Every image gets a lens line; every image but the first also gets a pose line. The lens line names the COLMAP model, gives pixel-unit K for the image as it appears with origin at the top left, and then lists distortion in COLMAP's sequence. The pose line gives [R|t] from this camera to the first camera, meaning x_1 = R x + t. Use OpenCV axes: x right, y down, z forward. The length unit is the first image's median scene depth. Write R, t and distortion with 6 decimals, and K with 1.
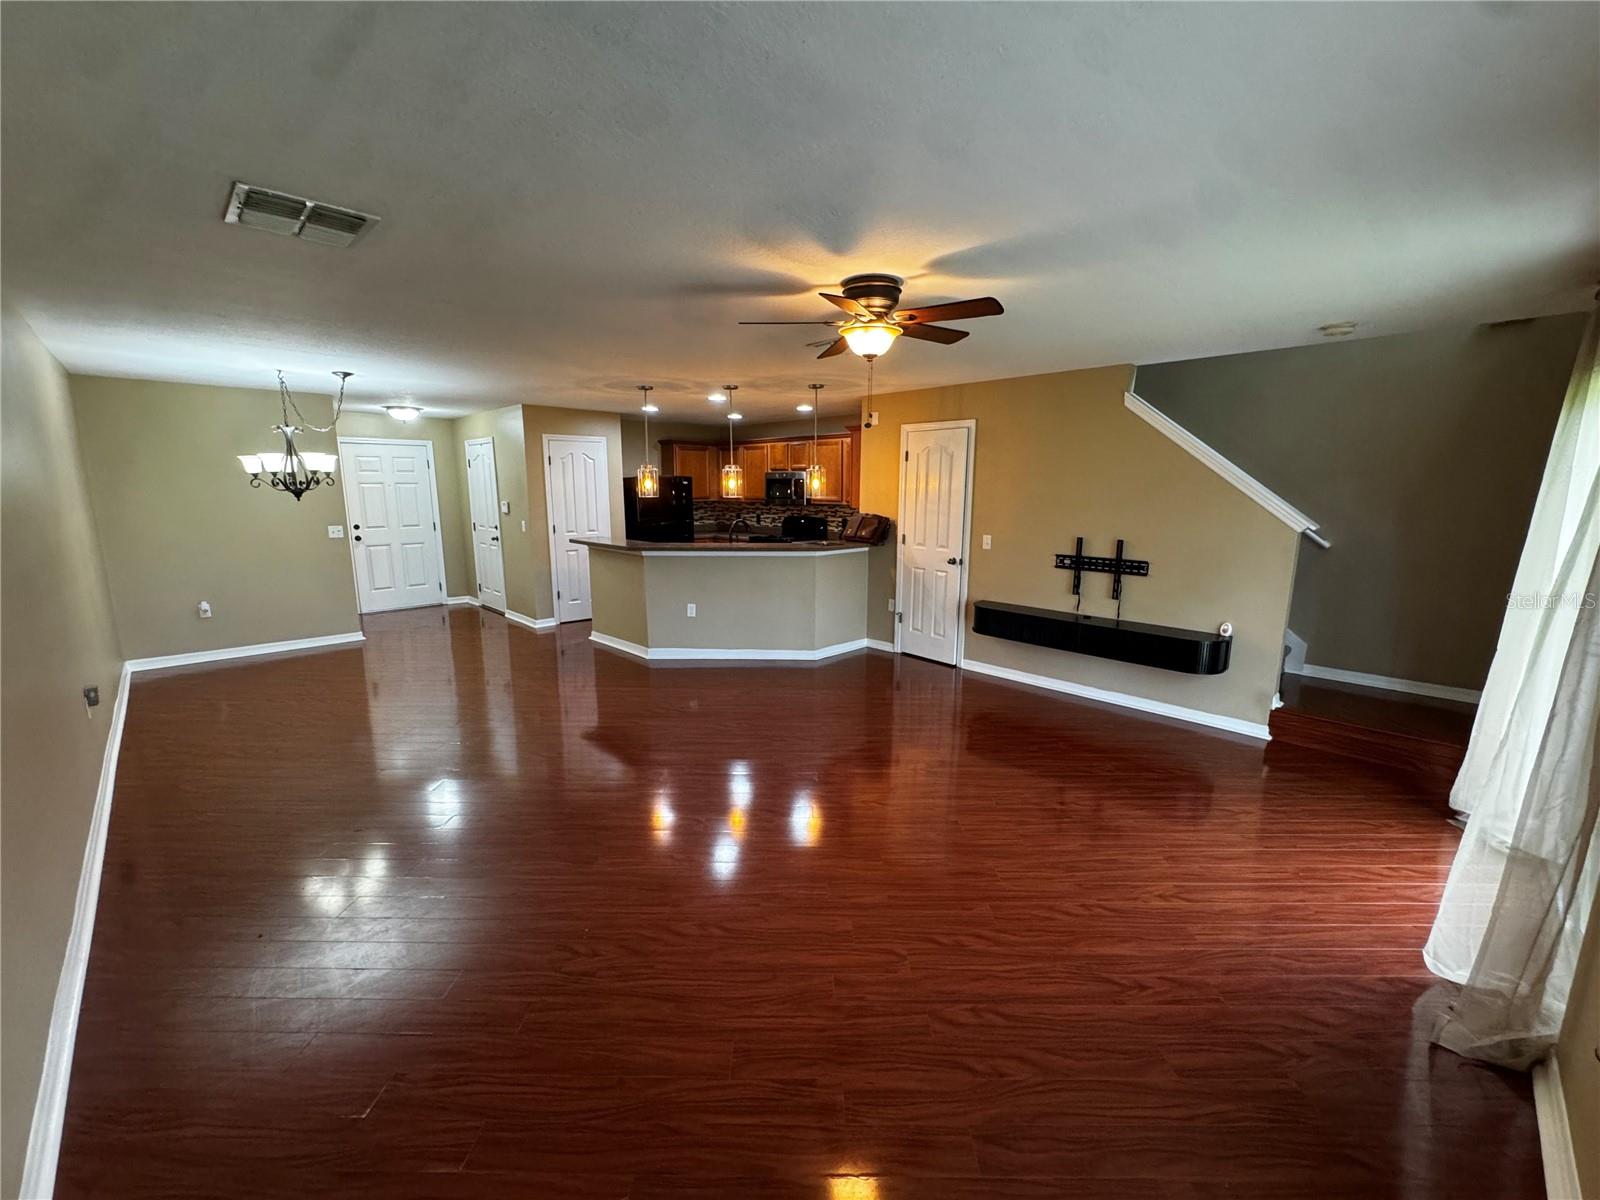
lens RADIAL K [[641.3, 0, 808.6], [0, 641.3, 610.1], [0, 0, 1]] dist [-0.002805, 0.001150]
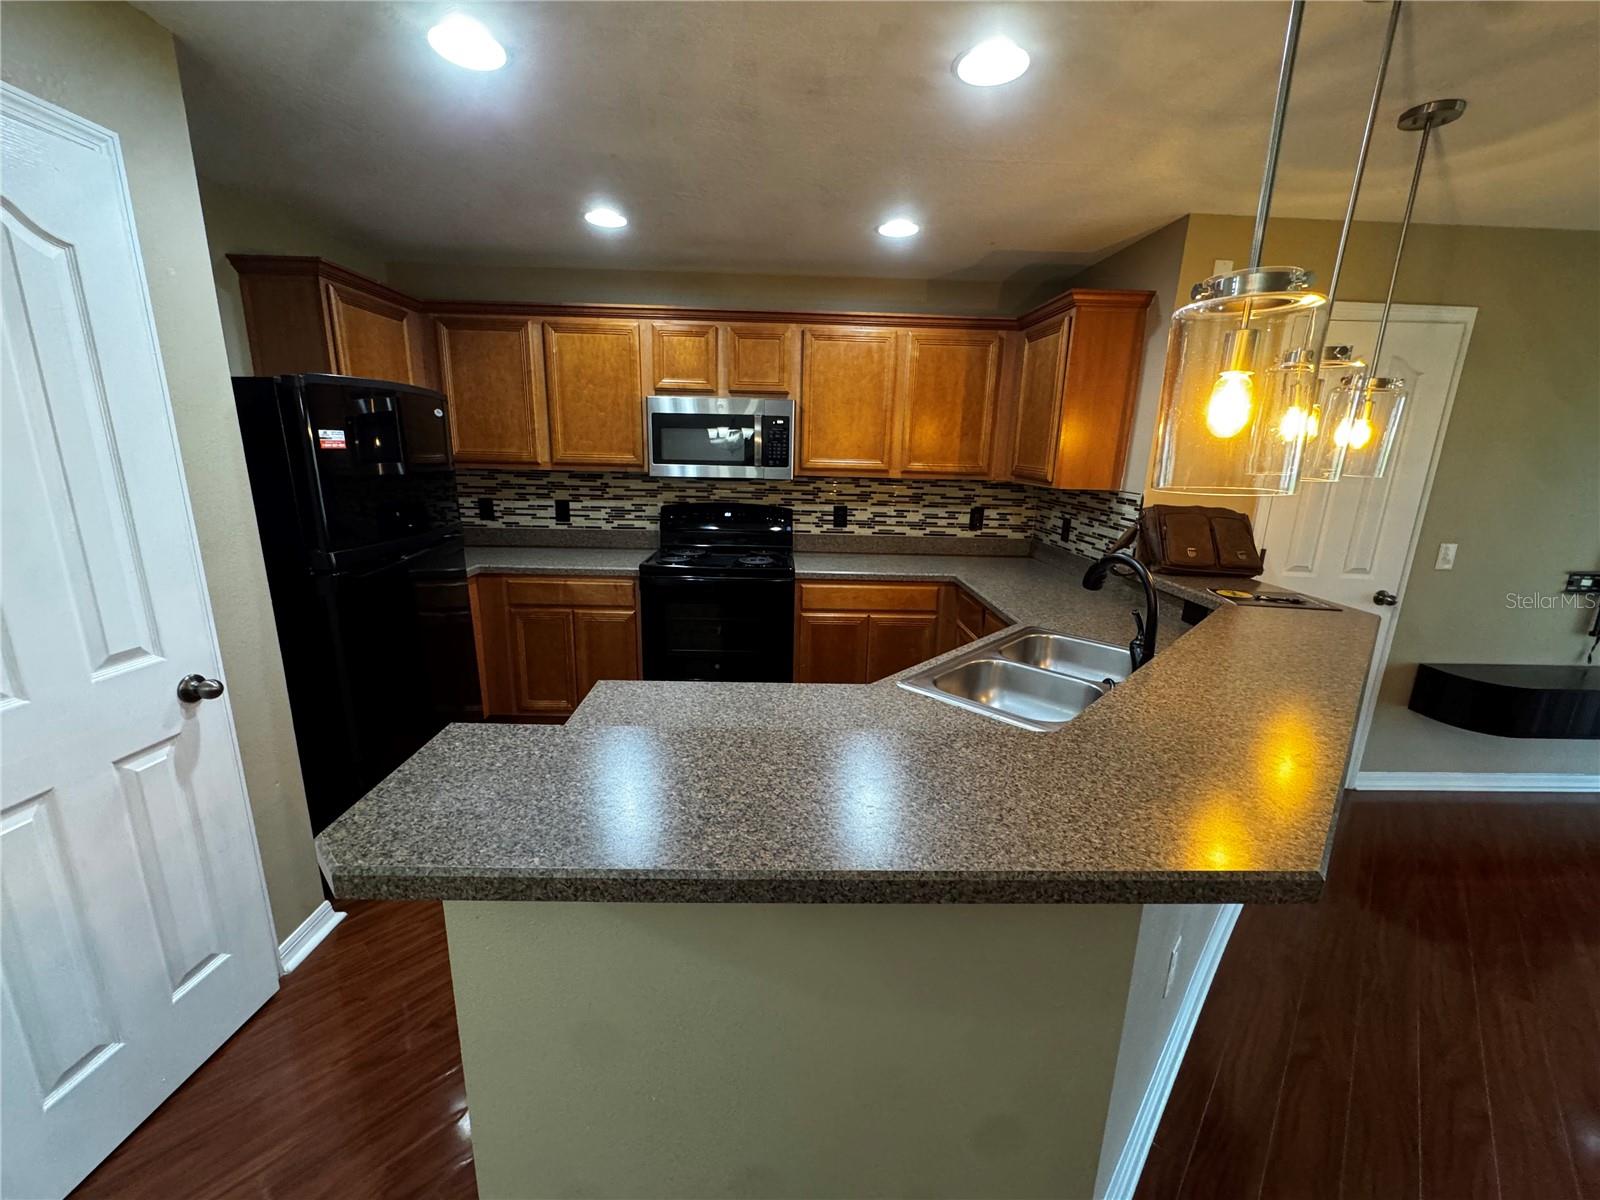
lens RADIAL K [[641.3, 0, 789.3], [0, 641.3, 600.9], [0, 0, 1]] dist [-0.002805, 0.001150]
pose [[0.687793, -0.160230, 0.708002, -0.404958], [0.116692, 0.987055, 0.110022, -0.165035], [-0.716466, 0.006946, 0.697588, 0.884792]]
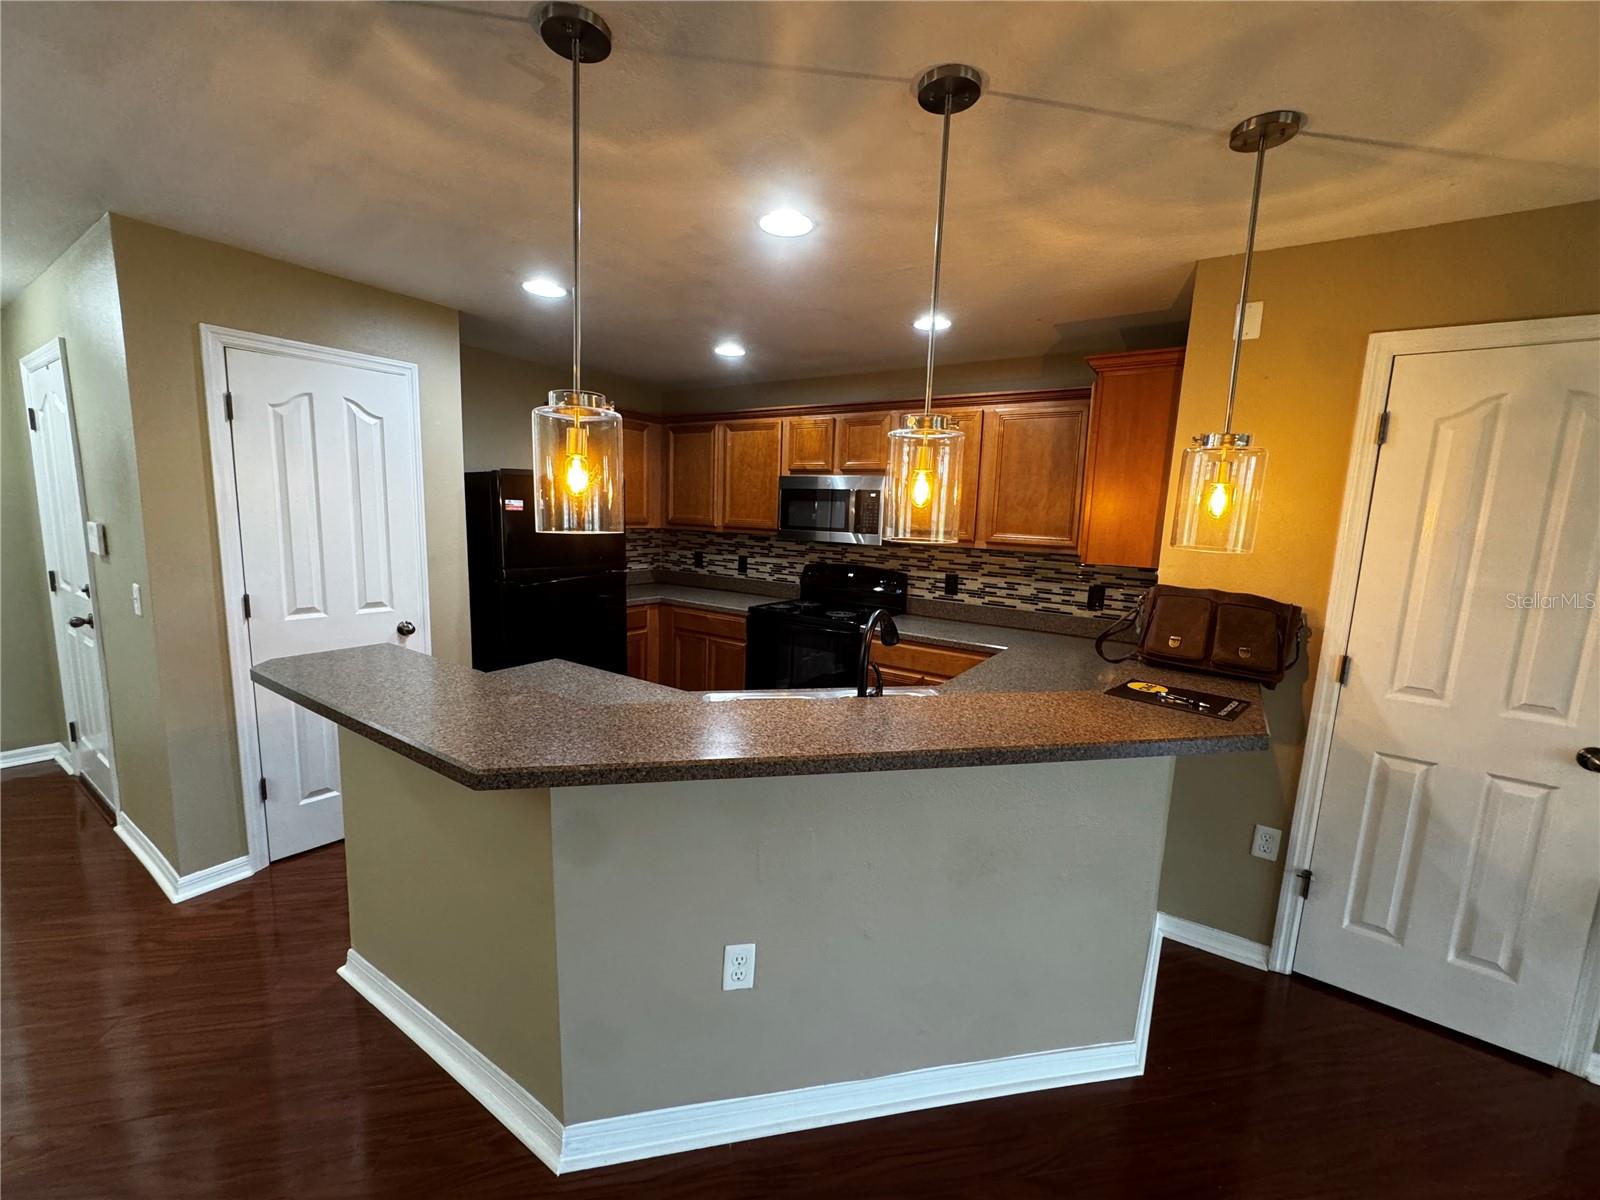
lens RADIAL K [[641.3, 0, 803.1], [0, 641.3, 603.2], [0, 0, 1]] dist [-0.002805, 0.001150]
pose [[0.979434, 0.001601, 0.201759, -0.197879], [0.006738, 0.999151, -0.040639, -0.128565], [-0.201652, 0.041163, 0.978592, 0.689297]]
